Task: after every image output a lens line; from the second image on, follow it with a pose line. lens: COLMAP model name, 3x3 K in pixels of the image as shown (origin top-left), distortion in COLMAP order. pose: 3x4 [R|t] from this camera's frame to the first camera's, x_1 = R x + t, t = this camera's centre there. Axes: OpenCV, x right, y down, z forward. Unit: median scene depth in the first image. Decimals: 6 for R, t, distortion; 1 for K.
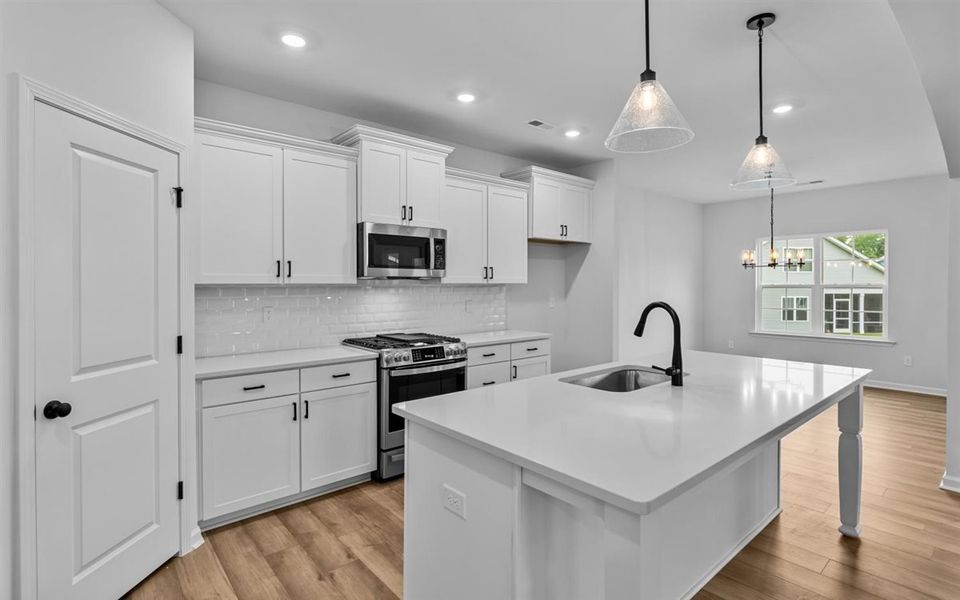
lens RADIAL K [[469.9, 0, 466.8], [0, 469.9, 289.3], [0, 0, 1]] dist [-0.002846, -0.000010]
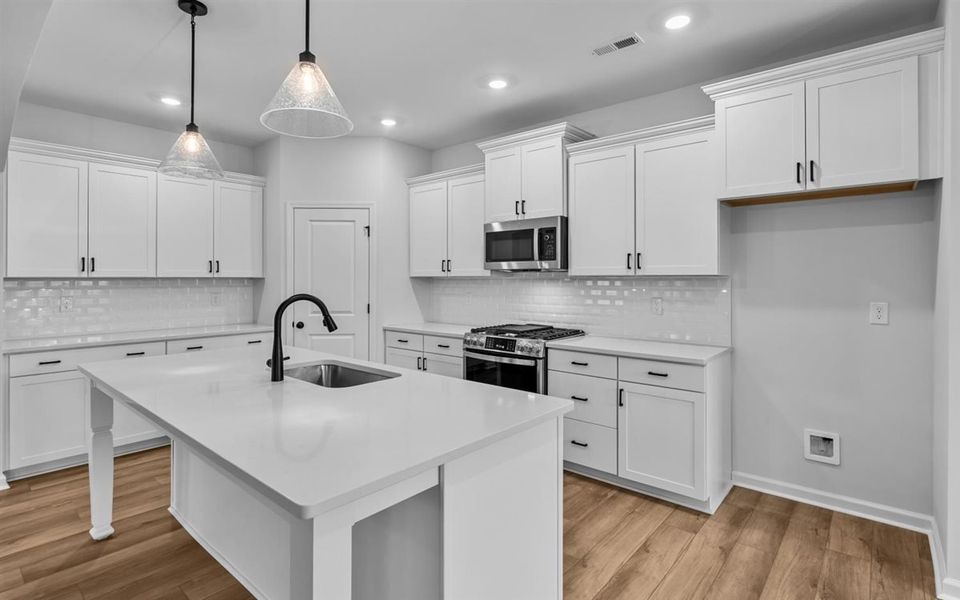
lens RADIAL K [[469.9, 0, 468.8], [0, 469.9, 275.7], [0, 0, 1]] dist [-0.002846, -0.000010]
pose [[0.145433, 0.001435, -0.989367, 0.896062], [-0.006338, 0.999980, 0.000519, -0.012441], [0.989348, 0.006195, 0.145439, 0.754908]]
